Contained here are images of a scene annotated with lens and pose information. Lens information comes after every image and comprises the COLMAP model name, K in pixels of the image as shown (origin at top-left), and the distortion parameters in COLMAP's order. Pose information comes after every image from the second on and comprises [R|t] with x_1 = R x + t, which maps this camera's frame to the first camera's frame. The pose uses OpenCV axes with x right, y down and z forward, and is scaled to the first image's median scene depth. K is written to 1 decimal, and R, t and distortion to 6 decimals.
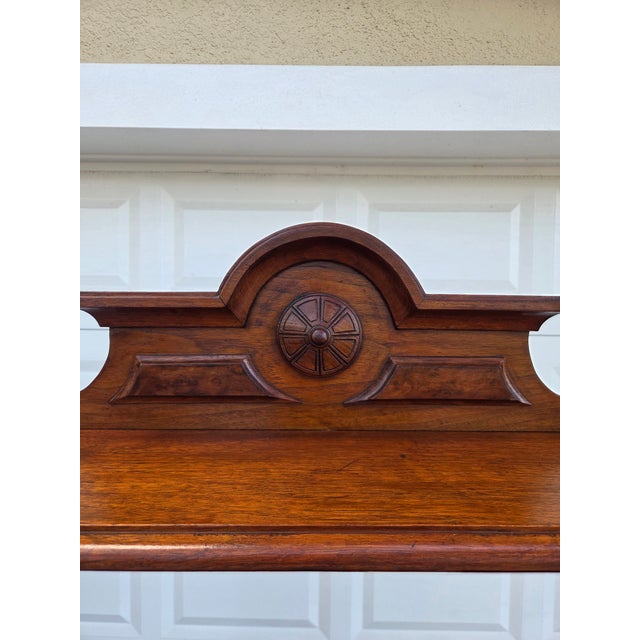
lens RADIAL K [[435.6, 0, 317.7], [0, 435.6, 319.8], [0, 0, 1]] dist [0.054482, -0.048474]
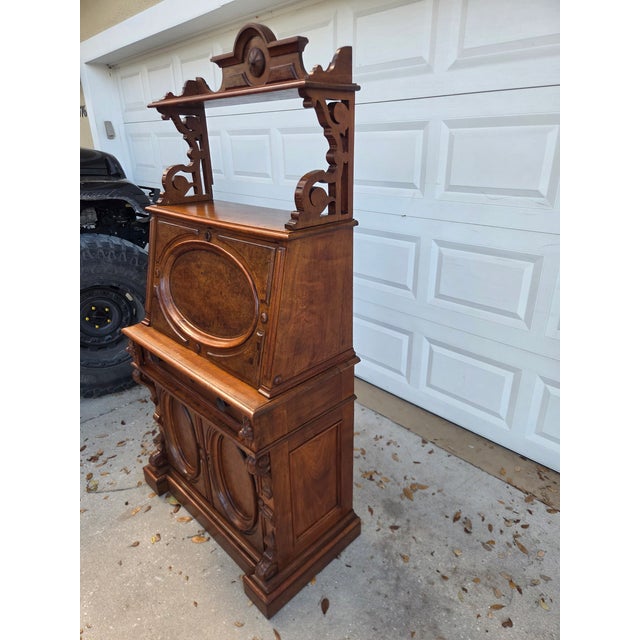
lens RADIAL K [[435.6, 0, 317.7], [0, 435.6, 319.8], [0, 0, 1]] dist [0.054482, -0.048474]
pose [[0.700766, 0.249534, -0.668326, 3.076239], [0.000324, 0.936718, 0.350084, 0.695012], [0.713391, -0.245544, 0.656339, -1.368229]]
